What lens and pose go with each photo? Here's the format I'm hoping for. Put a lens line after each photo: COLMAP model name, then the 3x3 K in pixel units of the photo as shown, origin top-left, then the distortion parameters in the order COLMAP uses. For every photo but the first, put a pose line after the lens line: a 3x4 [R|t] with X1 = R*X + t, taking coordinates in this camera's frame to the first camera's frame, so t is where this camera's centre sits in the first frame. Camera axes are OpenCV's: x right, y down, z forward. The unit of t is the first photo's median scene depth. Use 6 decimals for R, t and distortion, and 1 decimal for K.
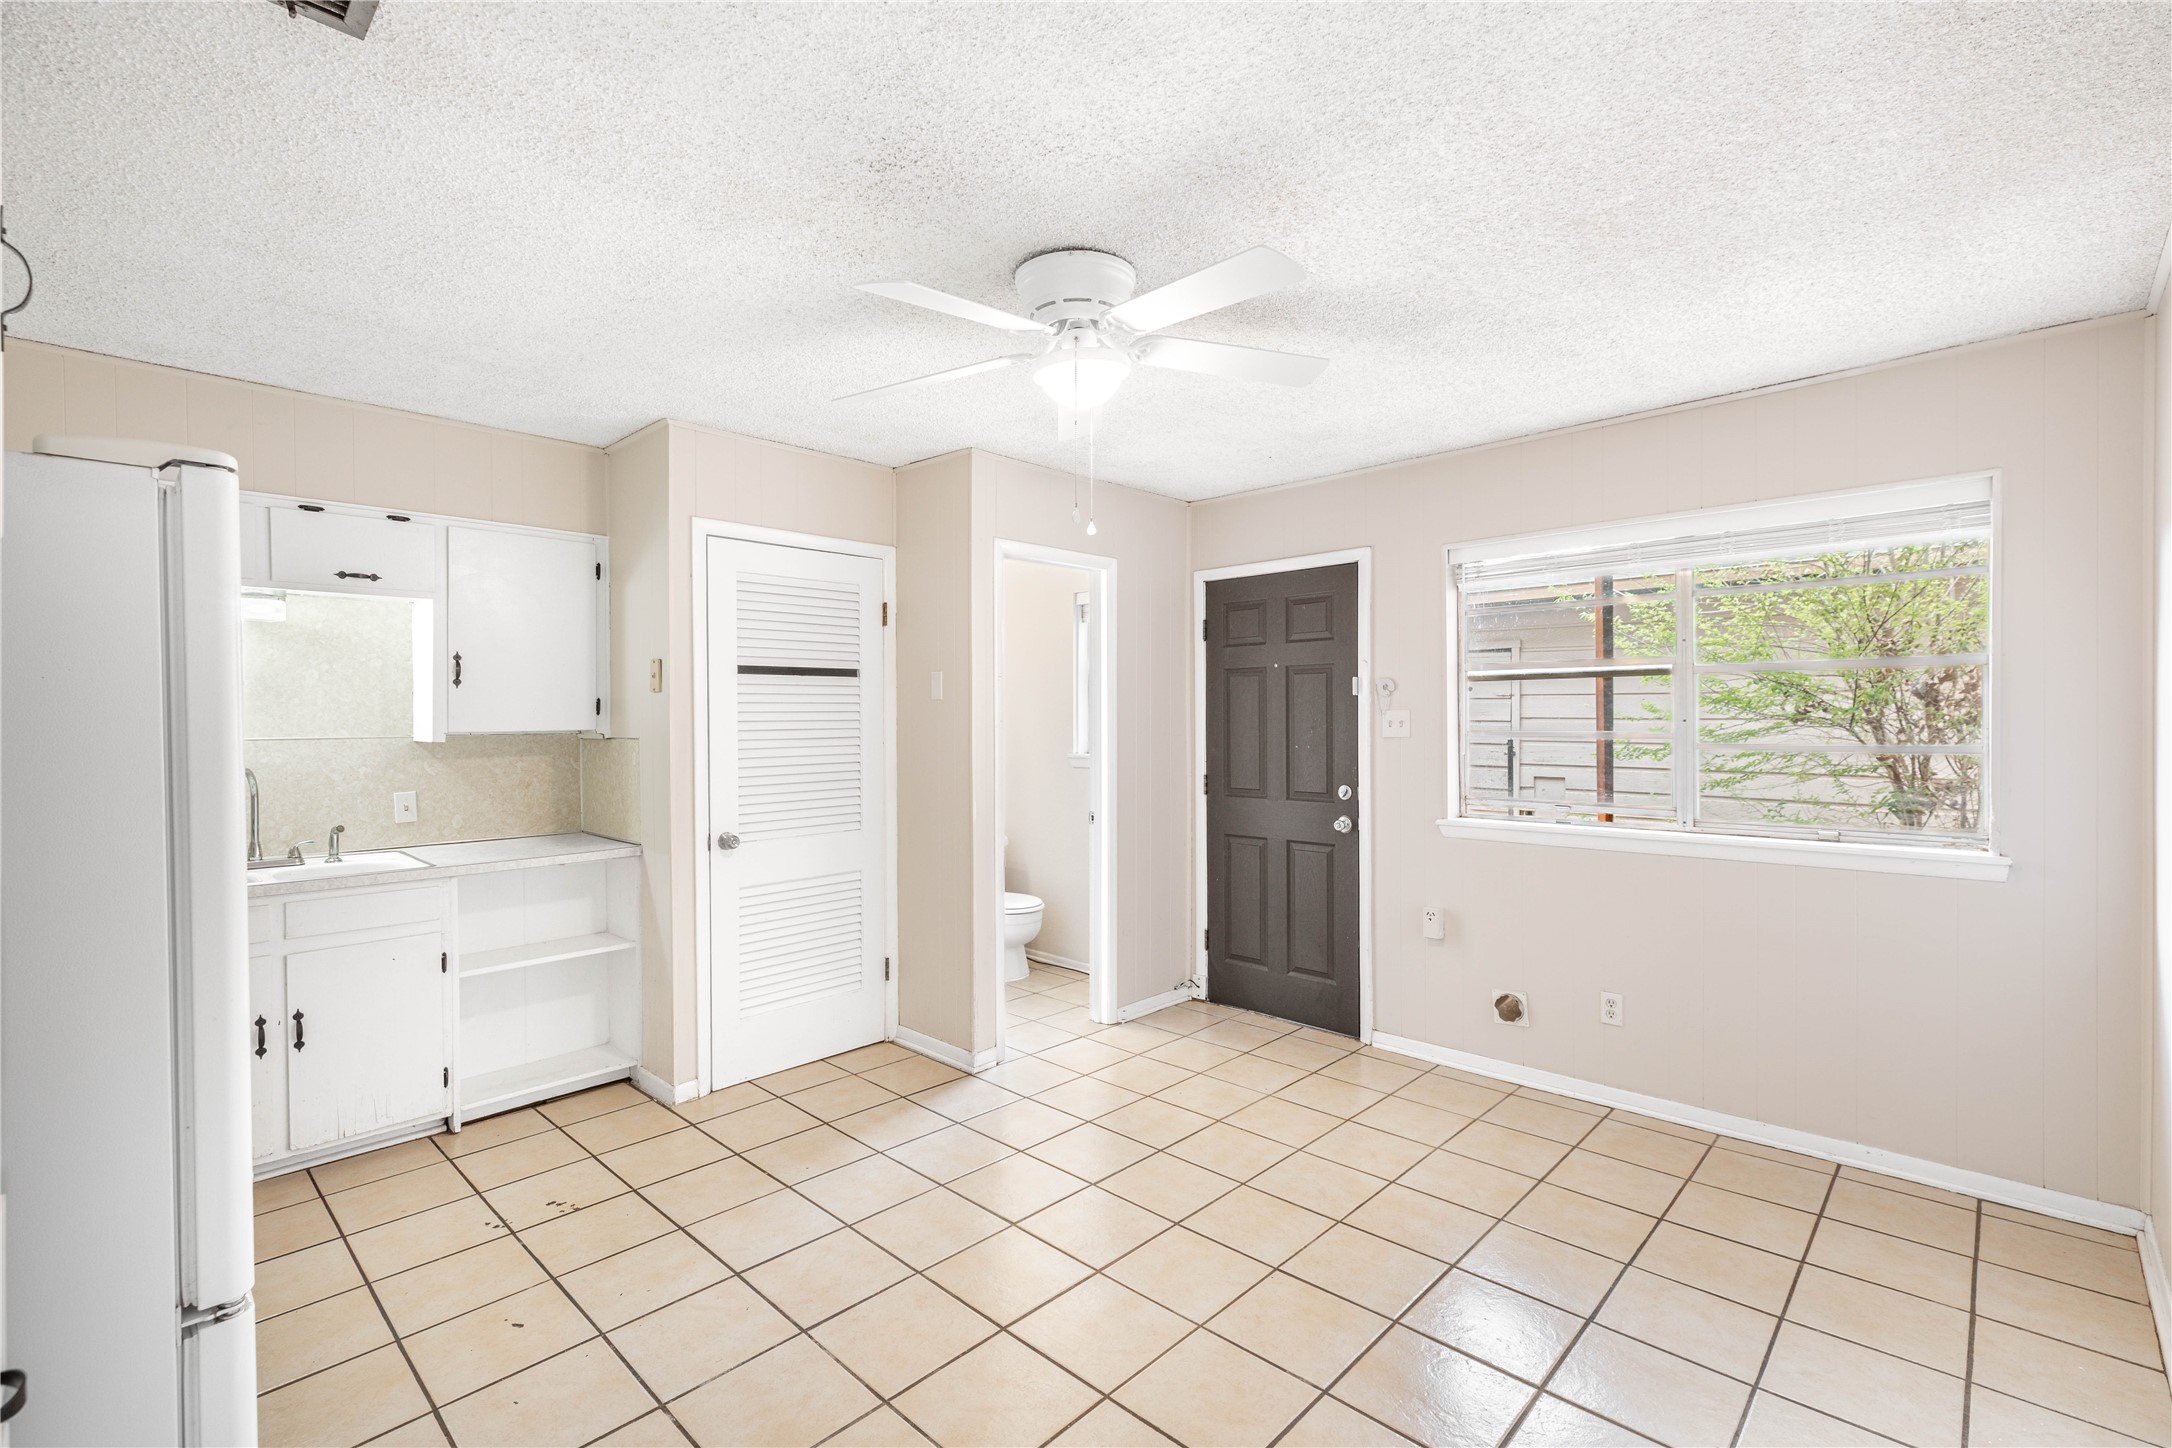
lens RADIAL K [[973.4, 0, 1082.1], [0, 973.4, 726.4], [0, 0, 1]] dist [0.005303, 0.000036]
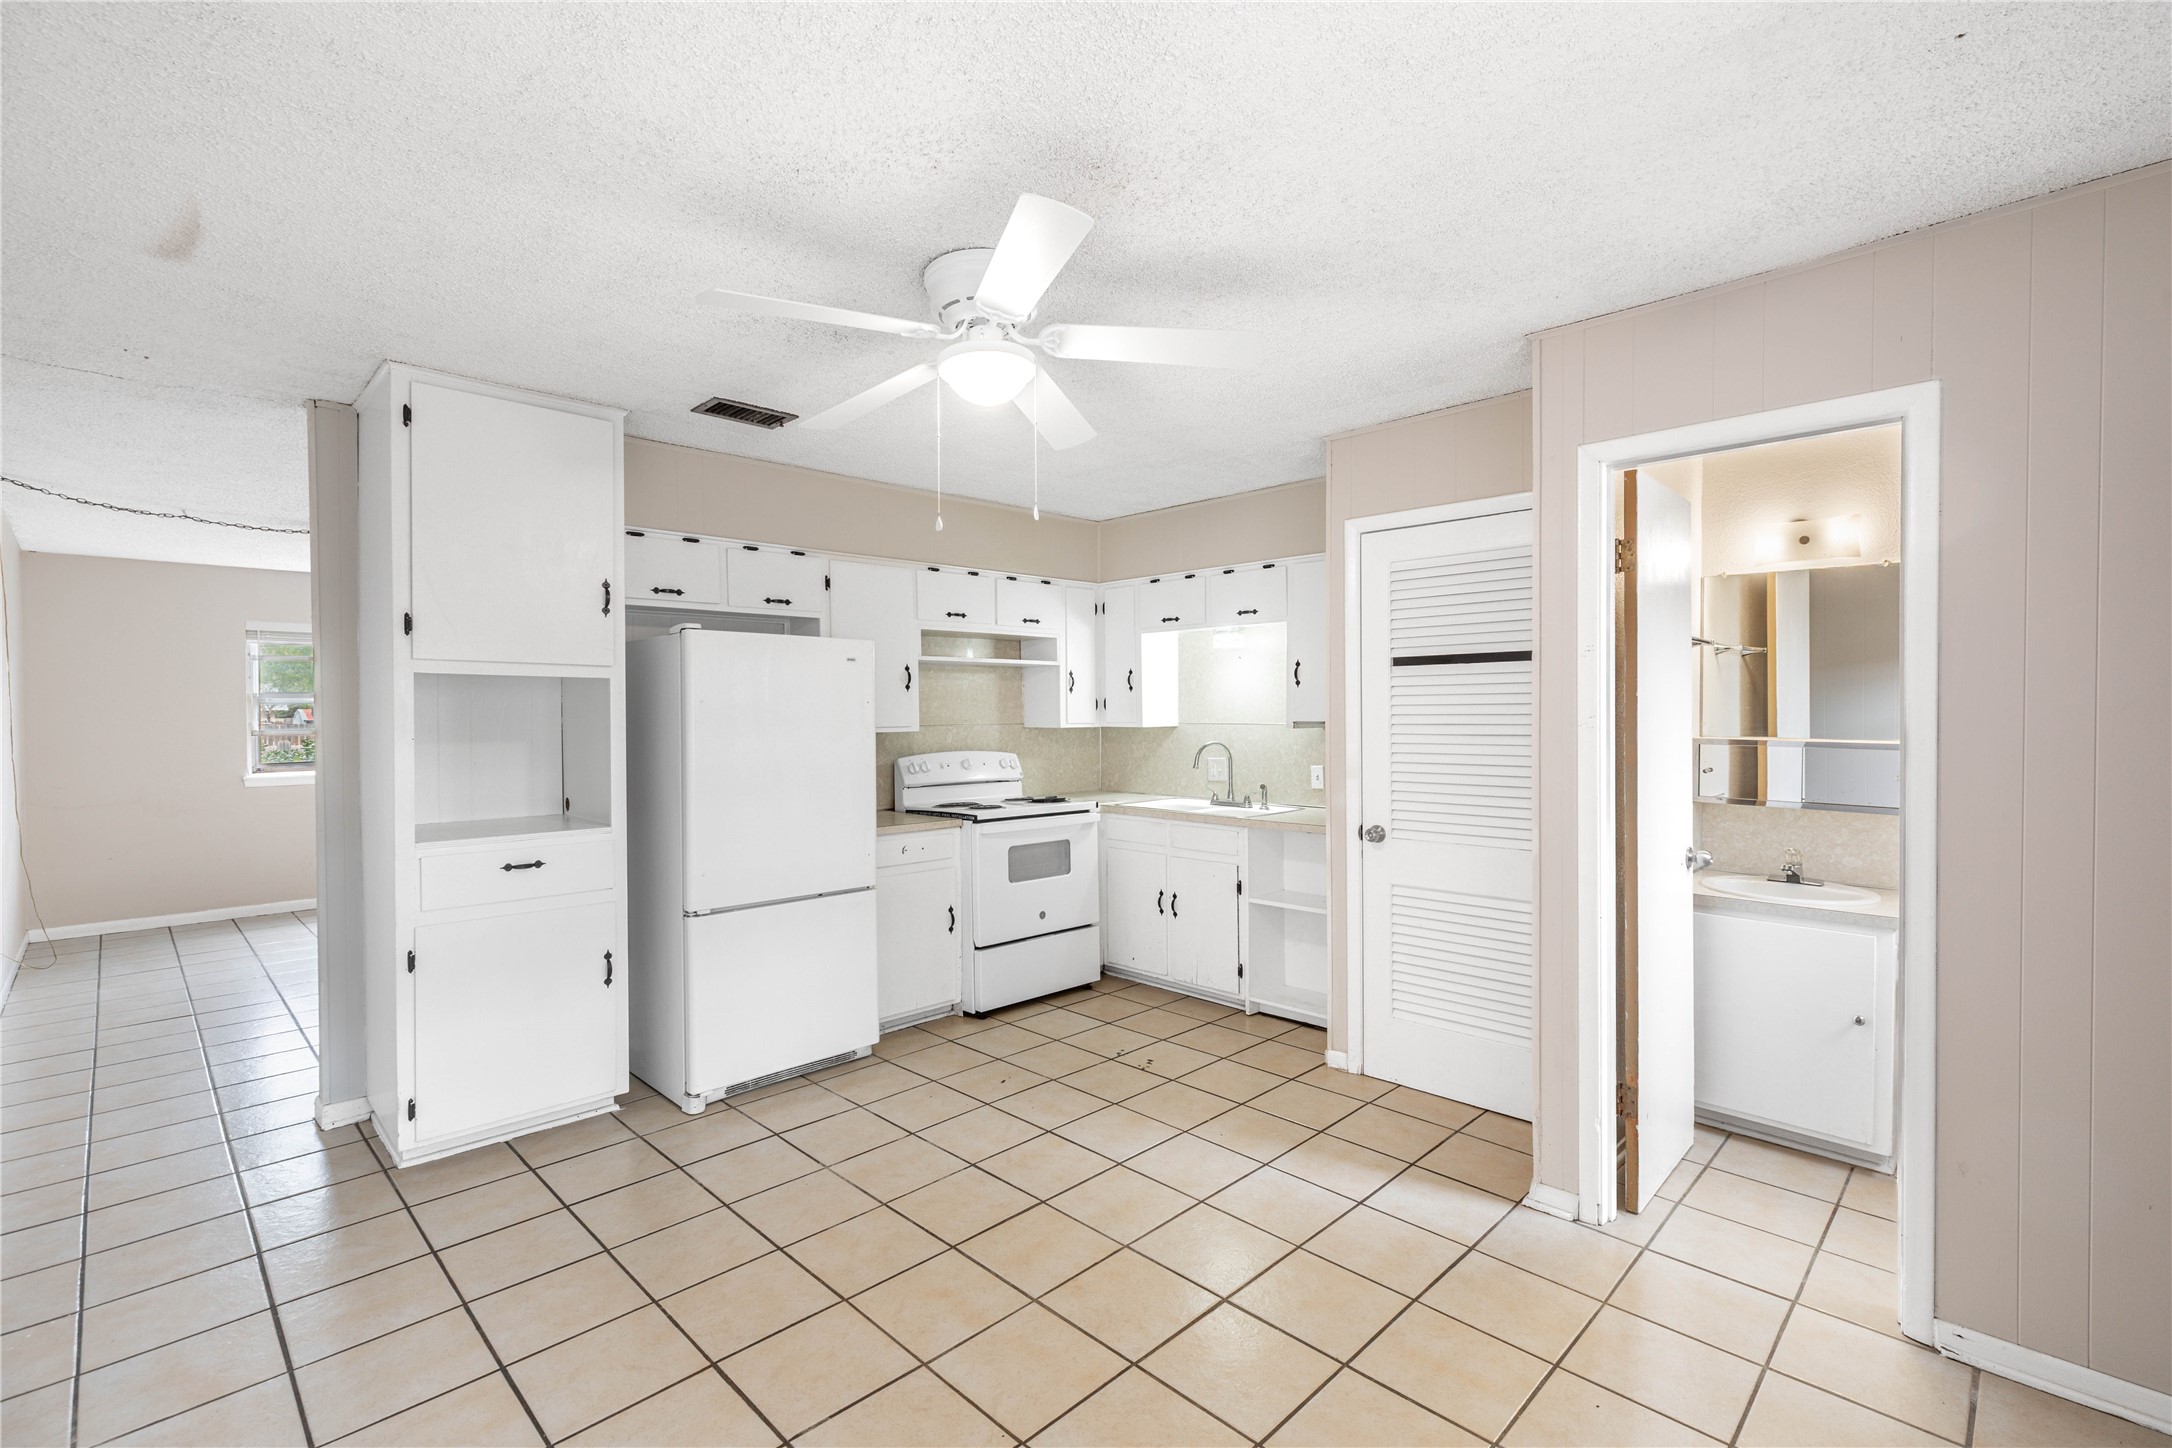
lens RADIAL K [[973.4, 0, 1075.6], [0, 973.4, 716.2], [0, 0, 1]] dist [0.005303, 0.000036]
pose [[-0.035512, 0.010591, -0.999313, 0.565772], [-0.003383, 0.999937, 0.010718, -0.011490], [0.999364, 0.003762, -0.035473, 0.631591]]
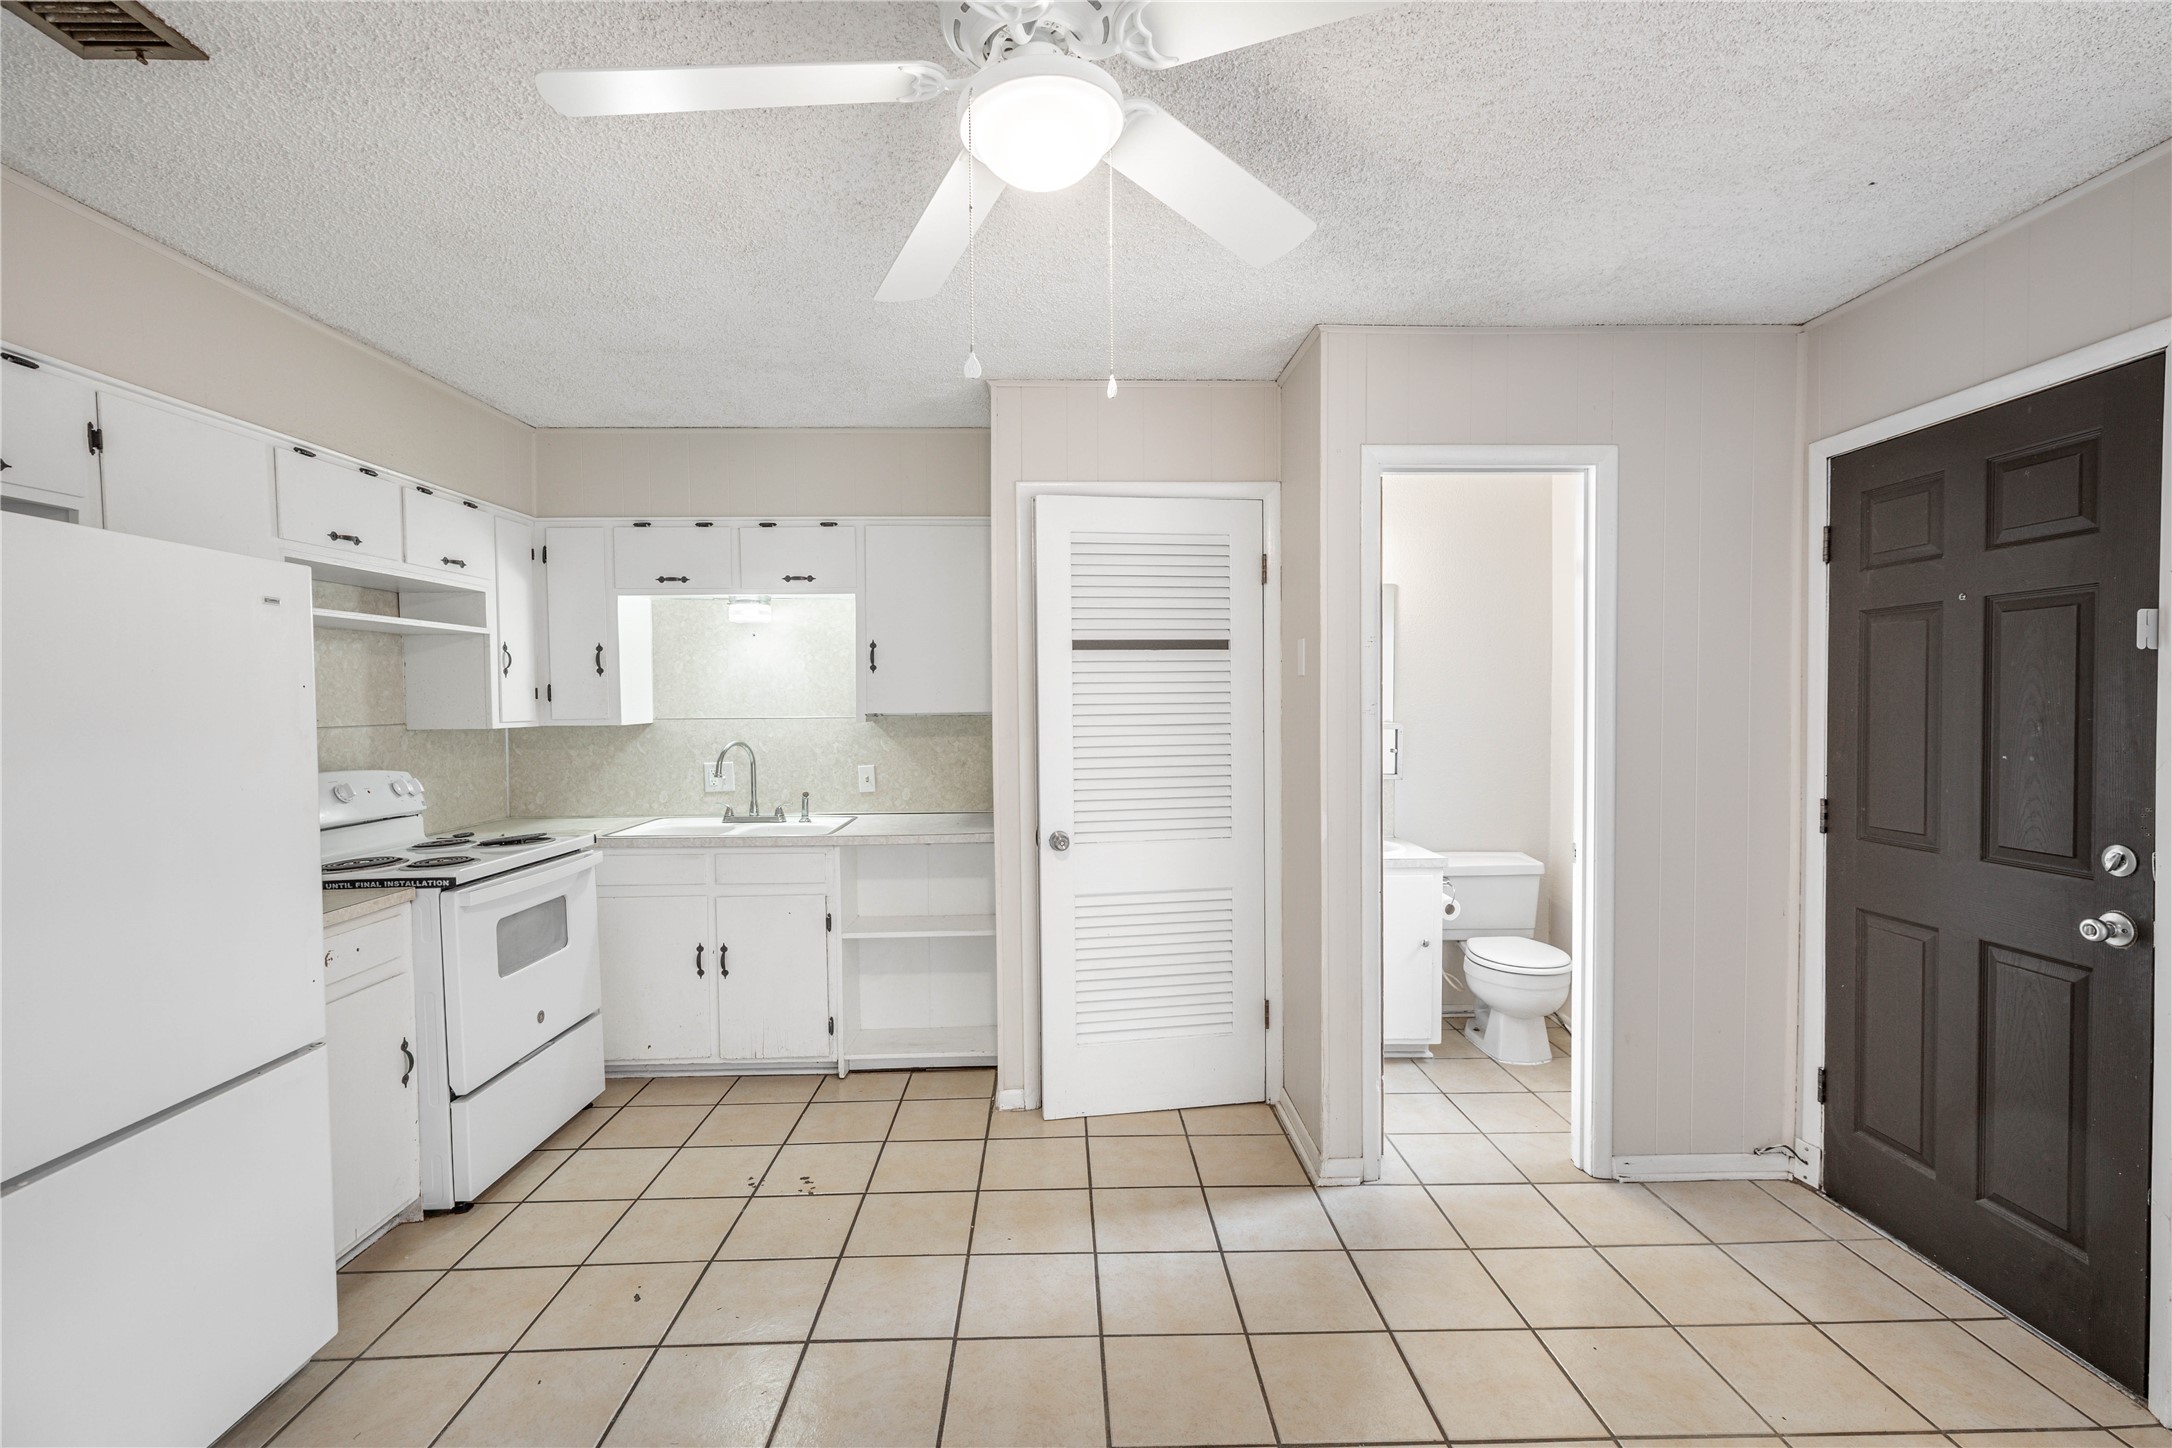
lens RADIAL K [[973.4, 0, 1082.2], [0, 973.4, 721.1], [0, 0, 1]] dist [0.005303, 0.000036]
pose [[0.708789, 0.016216, -0.705234, 0.251074], [-0.001371, 0.999766, 0.021610, -0.008072], [0.705419, -0.014351, 0.708645, 0.328224]]
